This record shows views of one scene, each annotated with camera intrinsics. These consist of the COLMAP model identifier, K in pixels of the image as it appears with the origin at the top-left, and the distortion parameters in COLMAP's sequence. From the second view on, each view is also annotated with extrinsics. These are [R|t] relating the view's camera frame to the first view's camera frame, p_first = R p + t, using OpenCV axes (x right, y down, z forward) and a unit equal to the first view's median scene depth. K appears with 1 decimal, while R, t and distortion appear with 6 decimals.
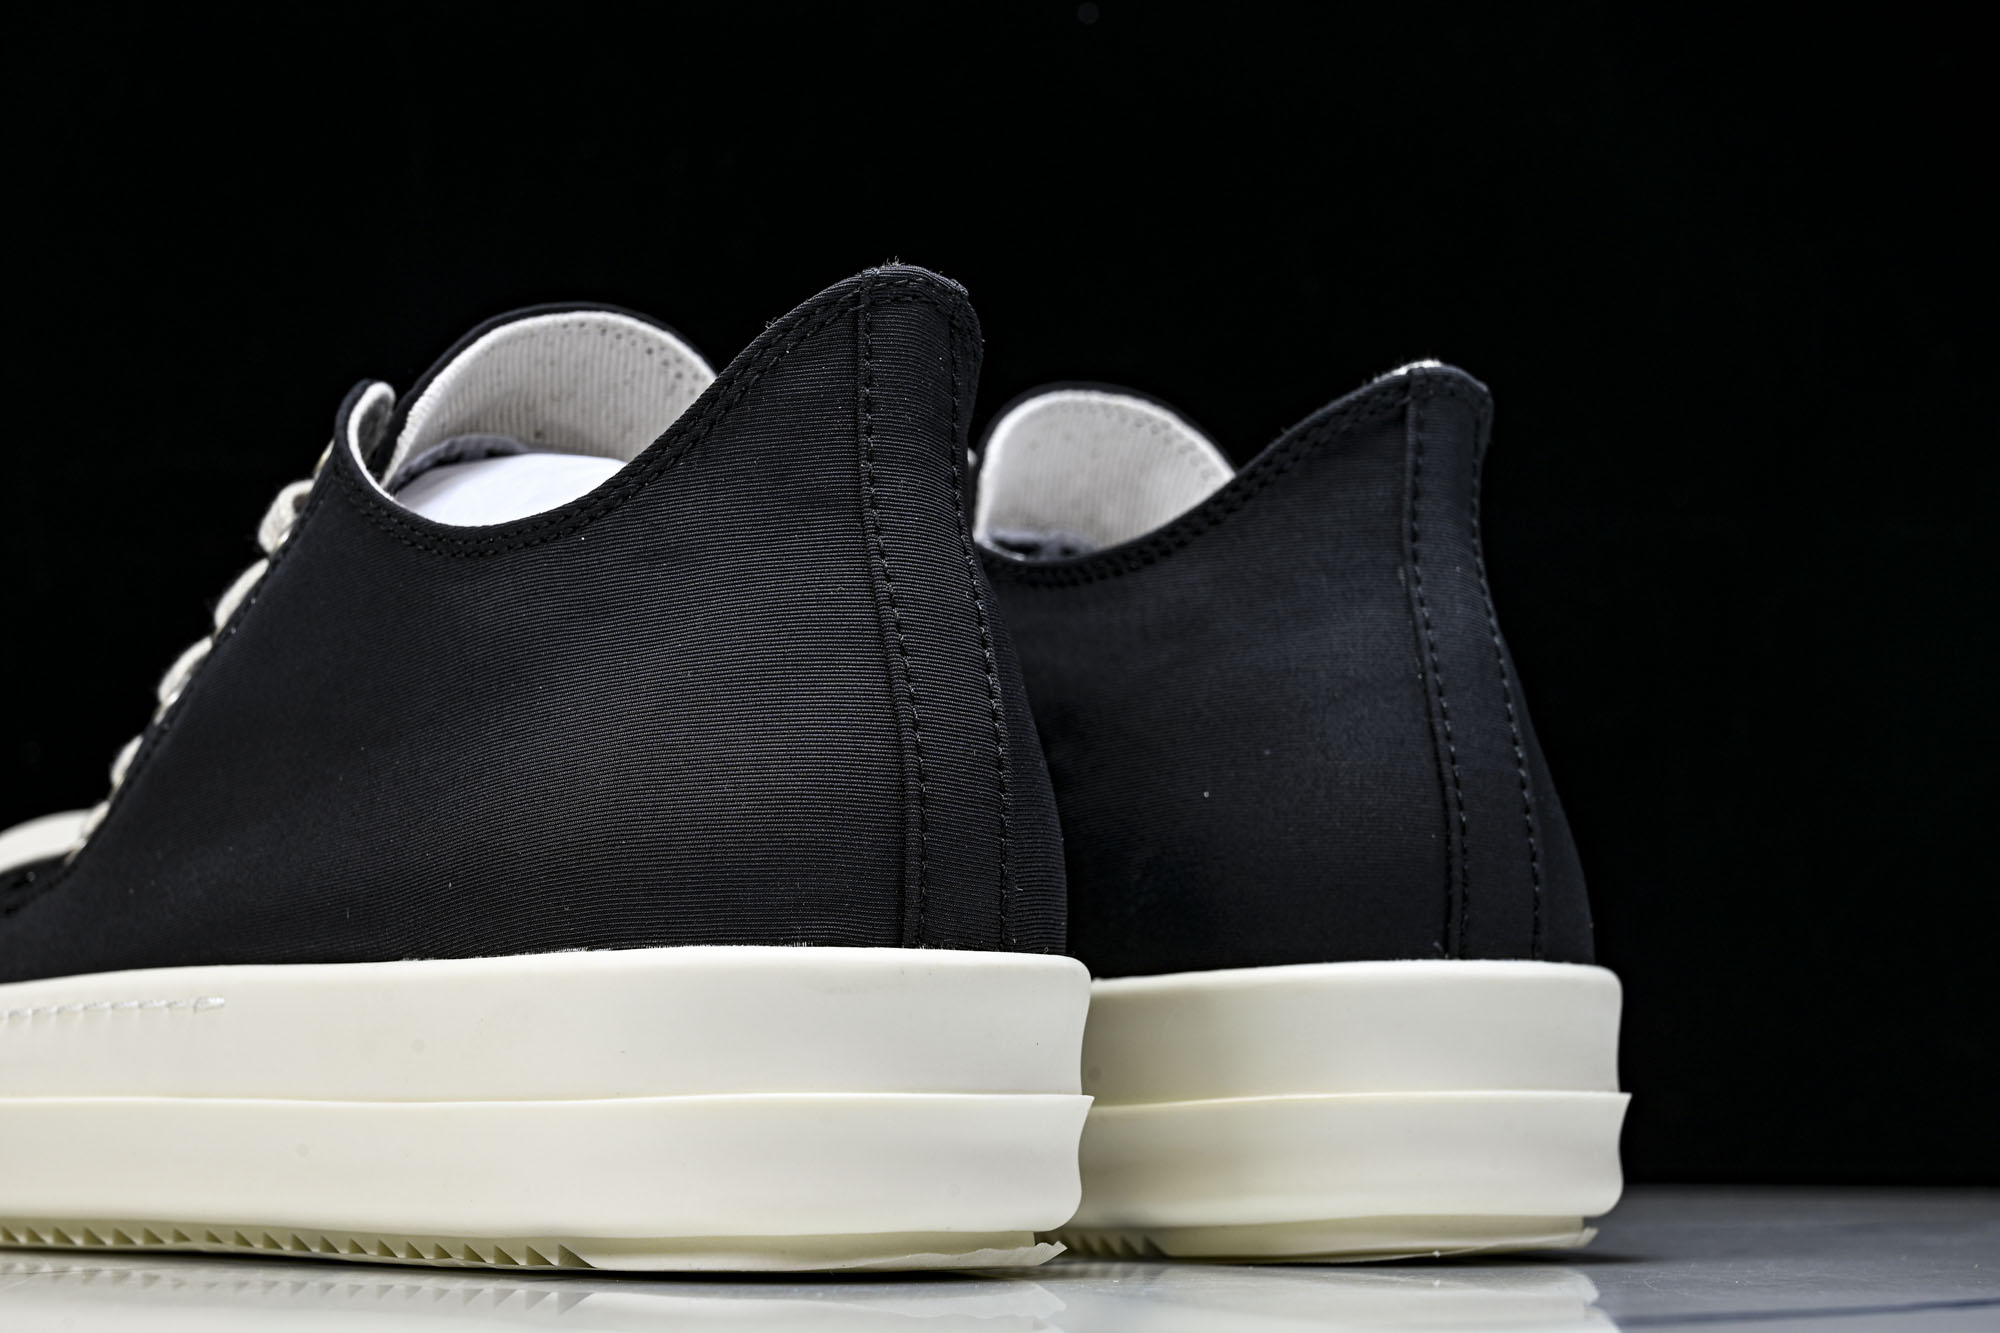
lens RADIAL K [[3669.4, 0, 1036.3], [0, 3669.4, 703.5], [0, 0, 1]] dist [0.070615, 0.000000]
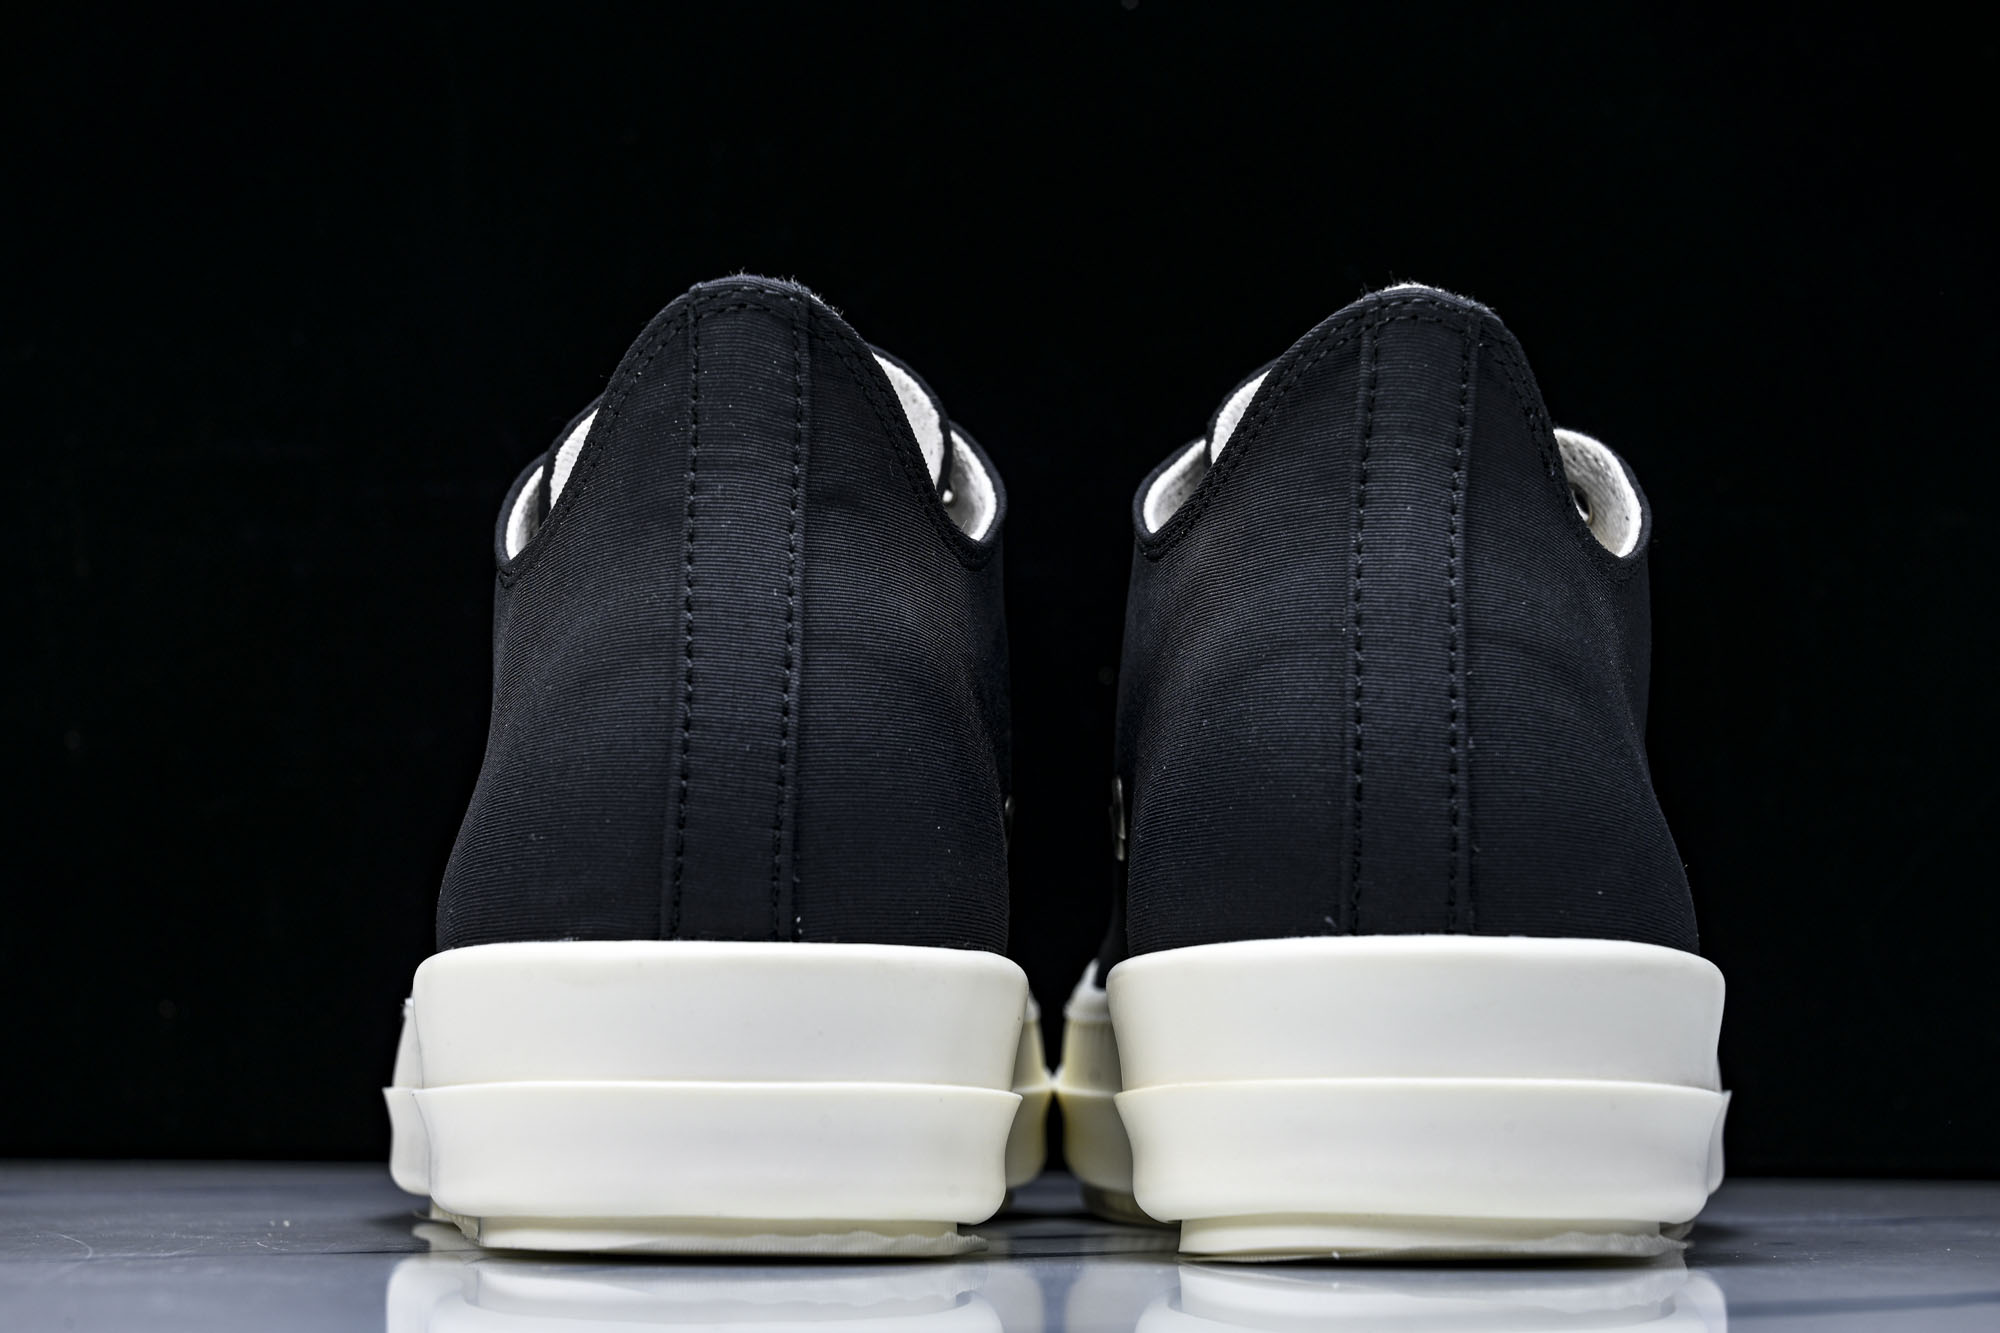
lens RADIAL K [[3669.4, 0, 1037.9], [0, 3669.4, 637.7], [0, 0, 1]] dist [0.070615, 0.000000]
pose [[0.781594, -0.069958, -0.619852, 0.630158], [0.066718, 0.997367, -0.028437, 0.016126], [0.620210, -0.019129, 0.784203, 0.229759]]
